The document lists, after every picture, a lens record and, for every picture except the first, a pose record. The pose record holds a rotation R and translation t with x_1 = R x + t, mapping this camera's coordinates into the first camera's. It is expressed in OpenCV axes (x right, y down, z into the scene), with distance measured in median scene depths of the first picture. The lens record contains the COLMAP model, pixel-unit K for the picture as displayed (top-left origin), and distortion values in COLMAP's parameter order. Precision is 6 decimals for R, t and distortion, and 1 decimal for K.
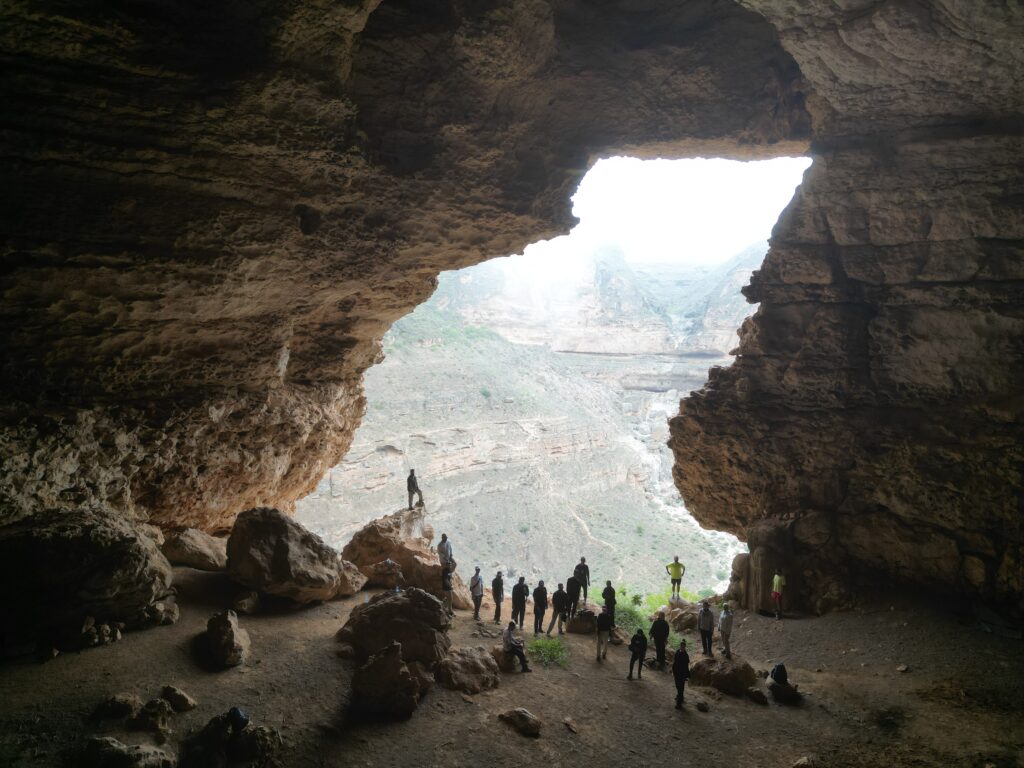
lens RADIAL K [[717.1, 0, 506.6], [0, 717.1, 380.9], [0, 0, 1]] dist [0.128140, -0.000300]
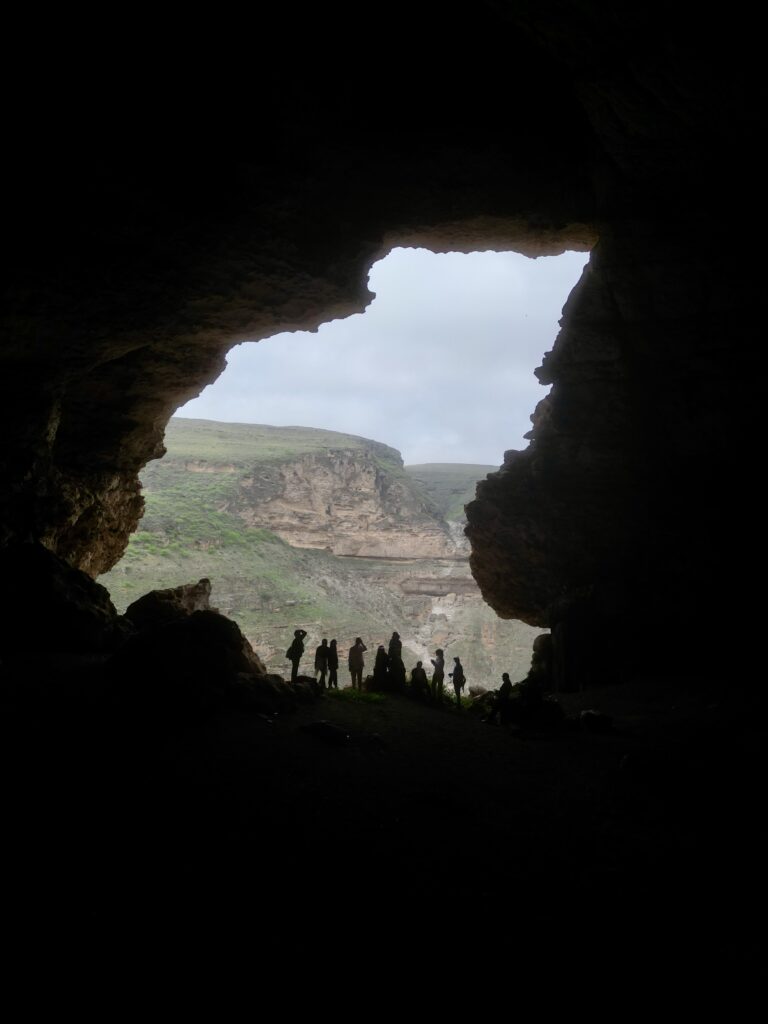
lens RADIAL K [[717.9, 0, 384.0], [0, 717.9, 512.0], [0, 0, 1]] dist [0.038764, -0.001289]
pose [[0.990972, 0.007932, 0.133832, -0.014503], [0.006843, 0.993954, -0.109582, 0.157188], [-0.133892, 0.109509, 0.984927, 0.054161]]
